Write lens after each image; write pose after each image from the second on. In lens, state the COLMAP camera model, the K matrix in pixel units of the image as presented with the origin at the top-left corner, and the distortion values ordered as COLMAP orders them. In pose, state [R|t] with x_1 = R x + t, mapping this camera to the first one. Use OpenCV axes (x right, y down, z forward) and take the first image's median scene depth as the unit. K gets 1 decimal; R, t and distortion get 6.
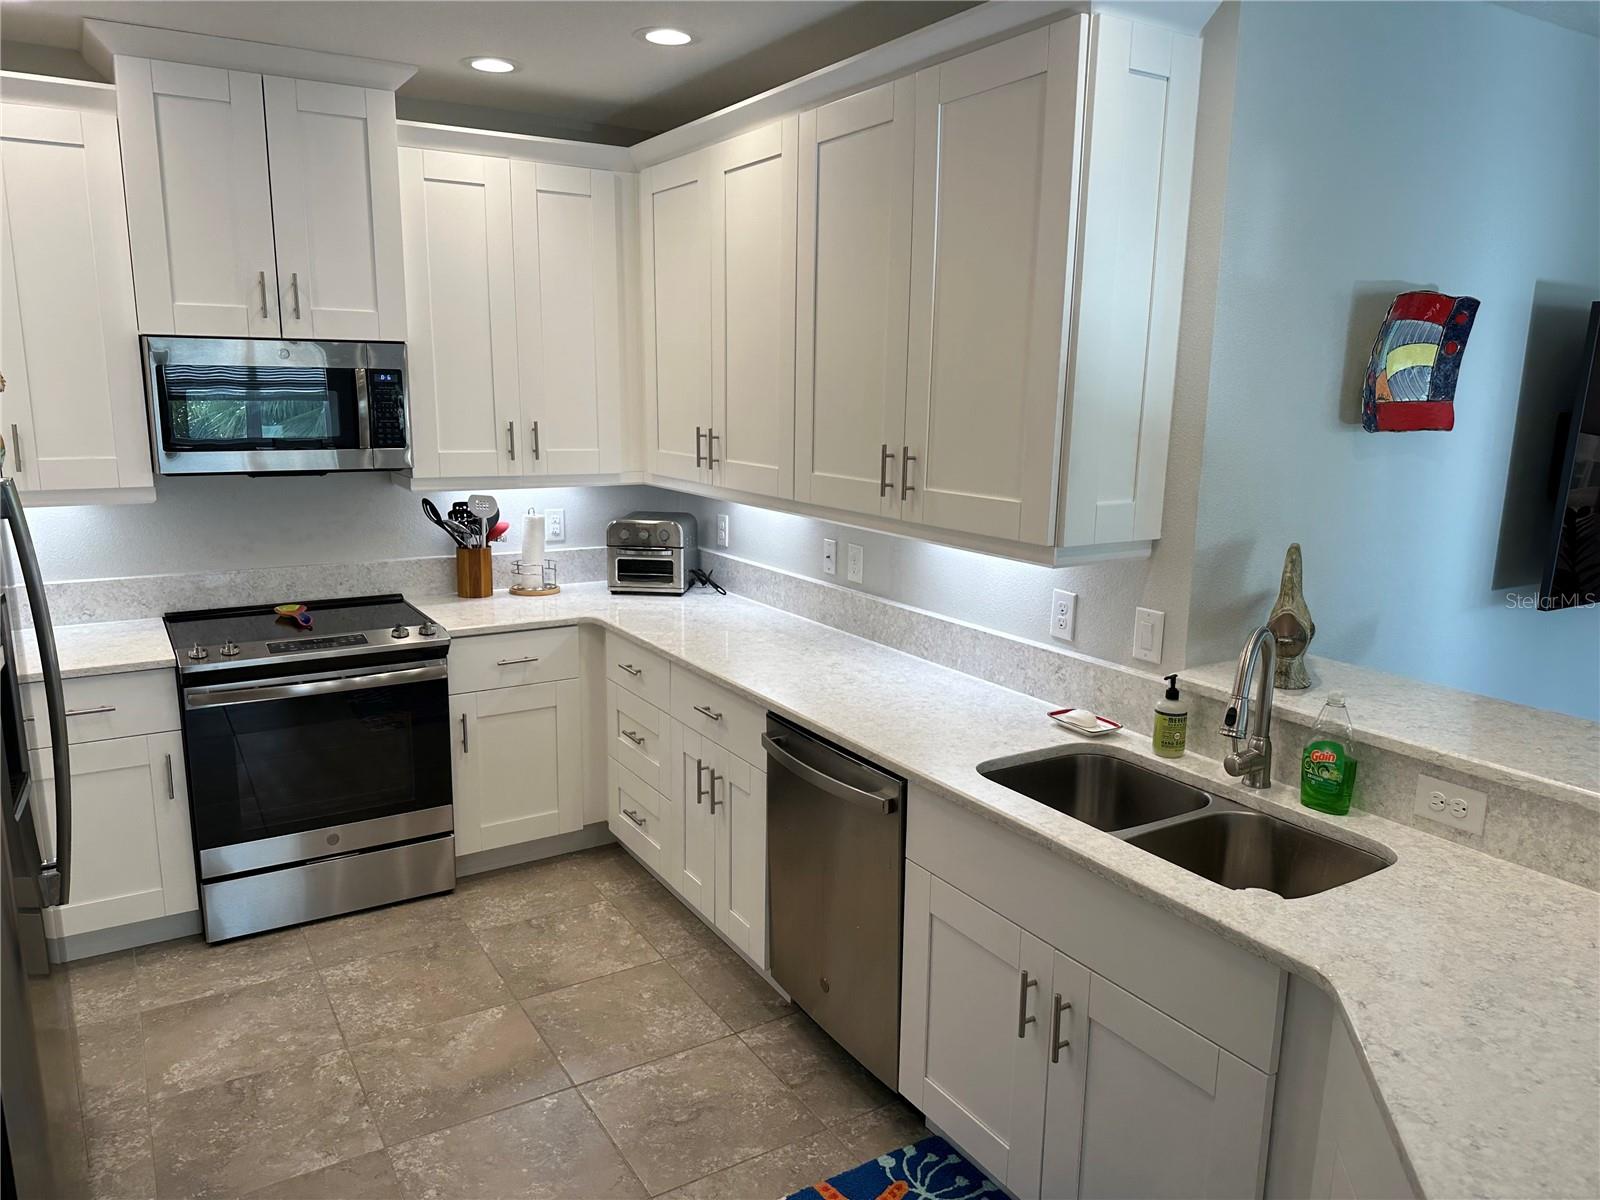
lens RADIAL K [[1122.9, 0, 785.0], [0, 1122.9, 601.5], [0, 0, 1]] dist [0.070384, -0.078265]
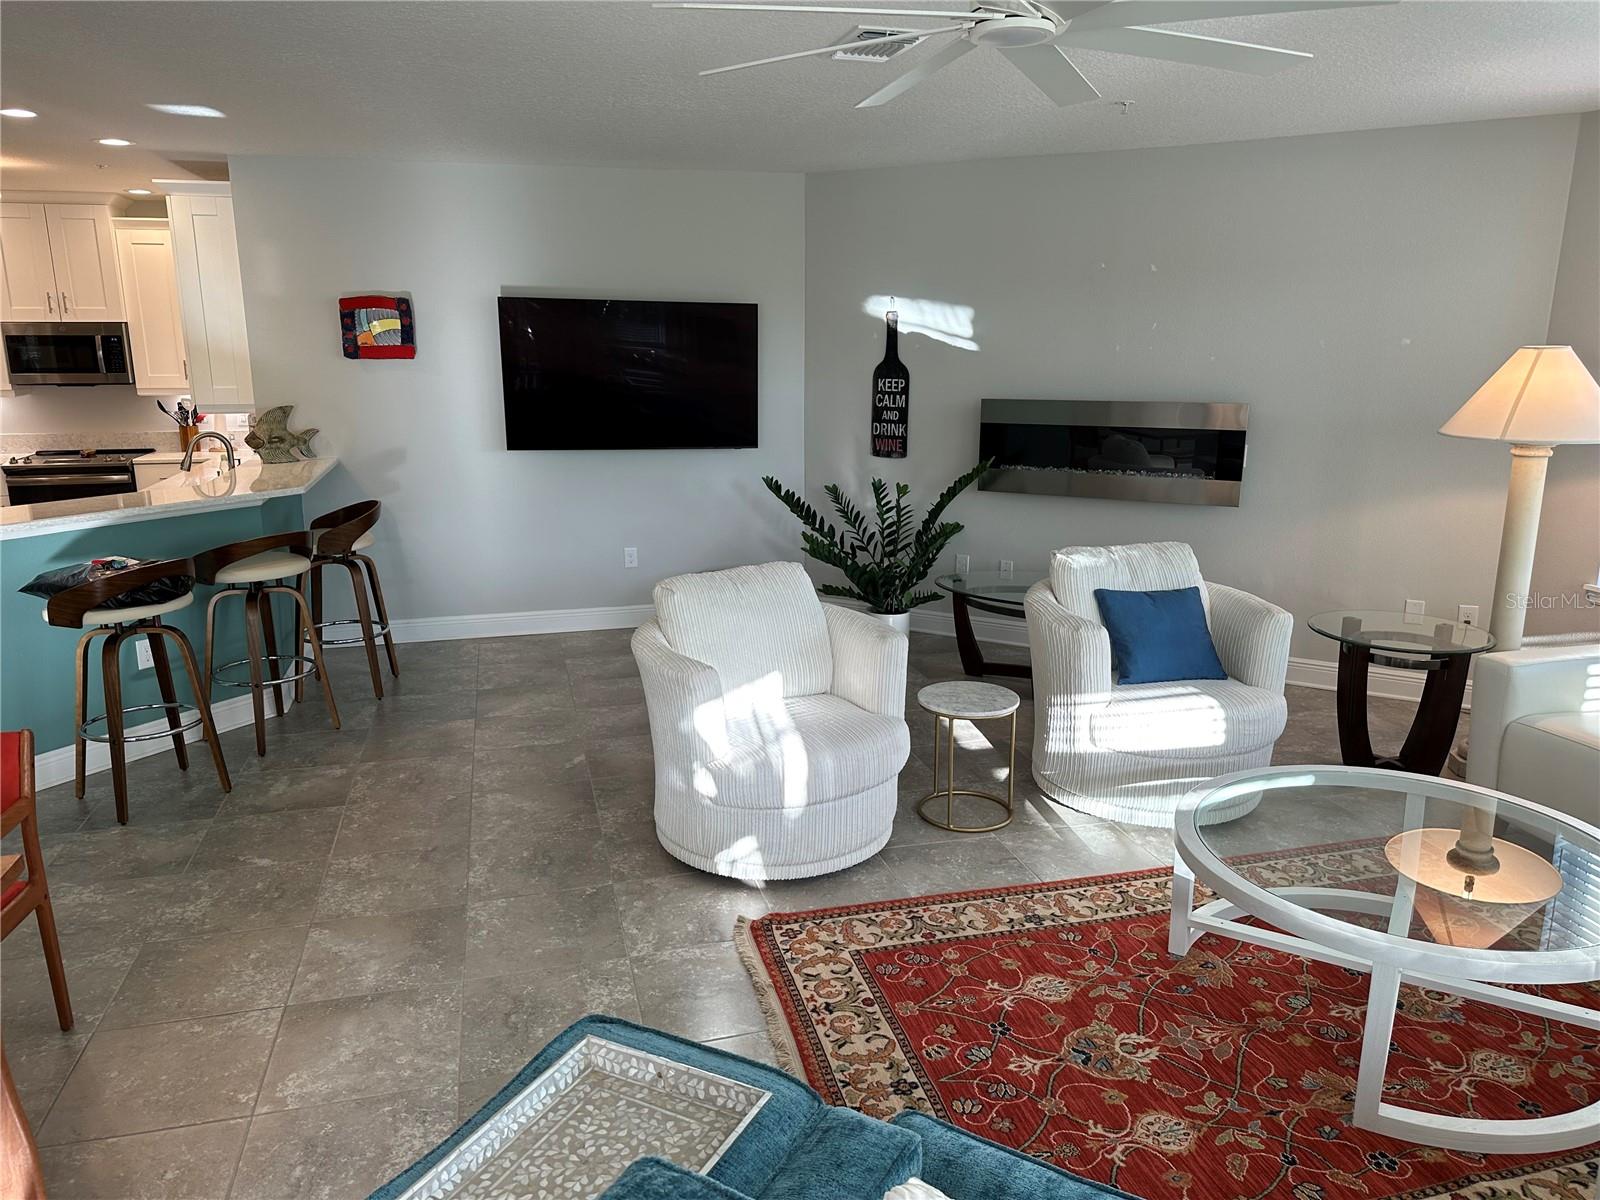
lens RADIAL K [[1137.9, 0, 769.5], [0, 1137.9, 624.1], [0, 0, 1]] dist [0.005802, -0.004627]
pose [[0.960245, 0.056278, -0.273427, 1.496839], [-0.042454, 0.997515, 0.056220, 0.167162], [0.275911, -0.042377, 0.960249, -0.758015]]
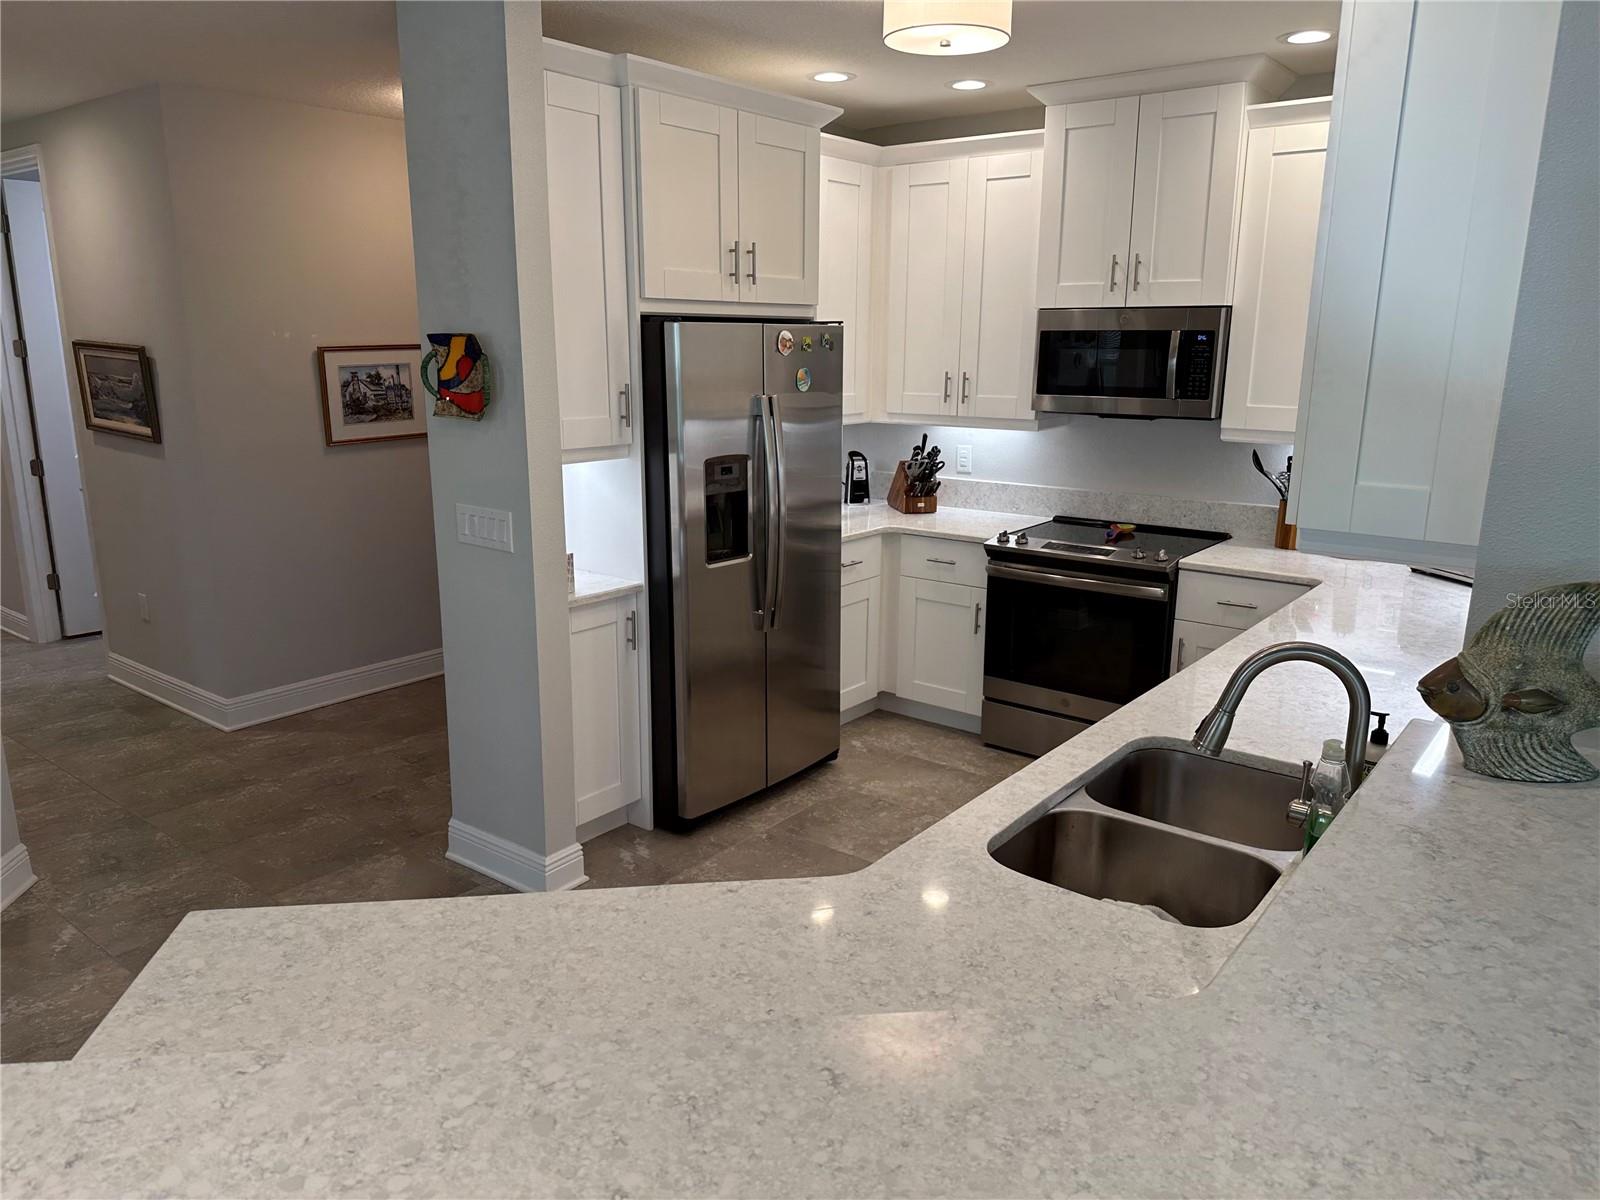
lens RADIAL K [[1122.9, 0, 801.7], [0, 1122.9, 607.9], [0, 0, 1]] dist [0.070384, -0.078265]
pose [[0.377535, 0.212059, -0.901387, 0.617780], [-0.174702, 0.972255, 0.155559, -0.041762], [0.909366, 0.098745, 0.404108, 0.201640]]
